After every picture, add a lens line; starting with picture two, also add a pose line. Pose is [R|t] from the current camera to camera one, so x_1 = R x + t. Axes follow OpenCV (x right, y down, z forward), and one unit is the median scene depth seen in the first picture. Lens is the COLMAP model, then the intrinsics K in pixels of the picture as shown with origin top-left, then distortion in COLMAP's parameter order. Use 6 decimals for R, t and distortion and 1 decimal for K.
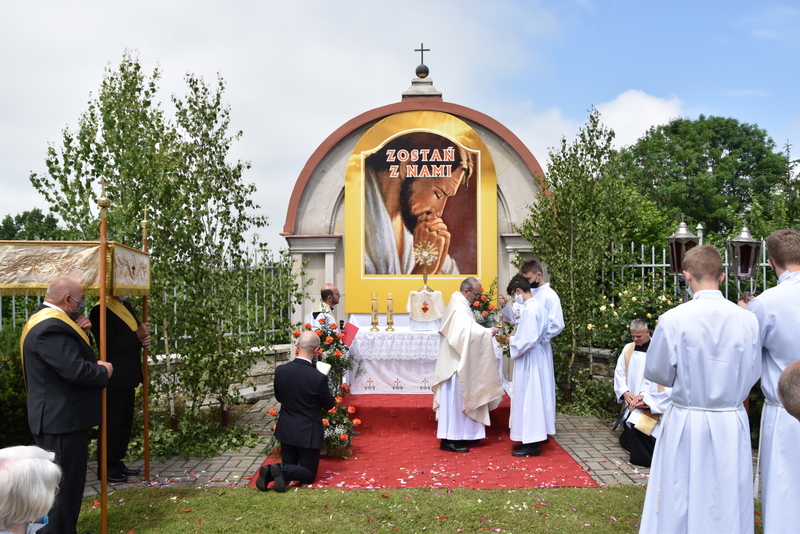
lens RADIAL K [[631.3, 0, 400.0], [0, 631.3, 267.0], [0, 0, 1]] dist [-0.095759, -0.063661]
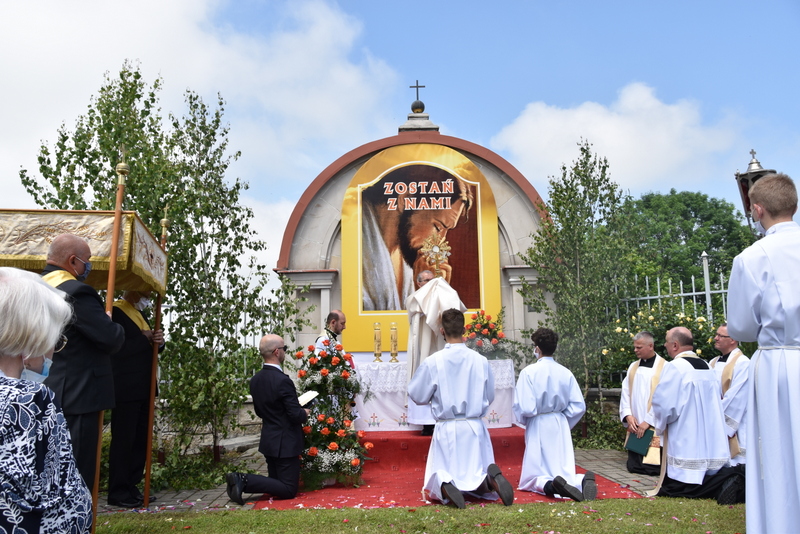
lens RADIAL K [[637.5, 0, 400.0], [0, 637.5, 267.0], [0, 0, 1]] dist [-0.120754, 0.004823]
pose [[0.998630, -0.010744, 0.051203, -0.048862], [0.018386, 0.988330, -0.151213, 0.093835], [-0.048981, 0.151948, 0.987174, 0.042312]]
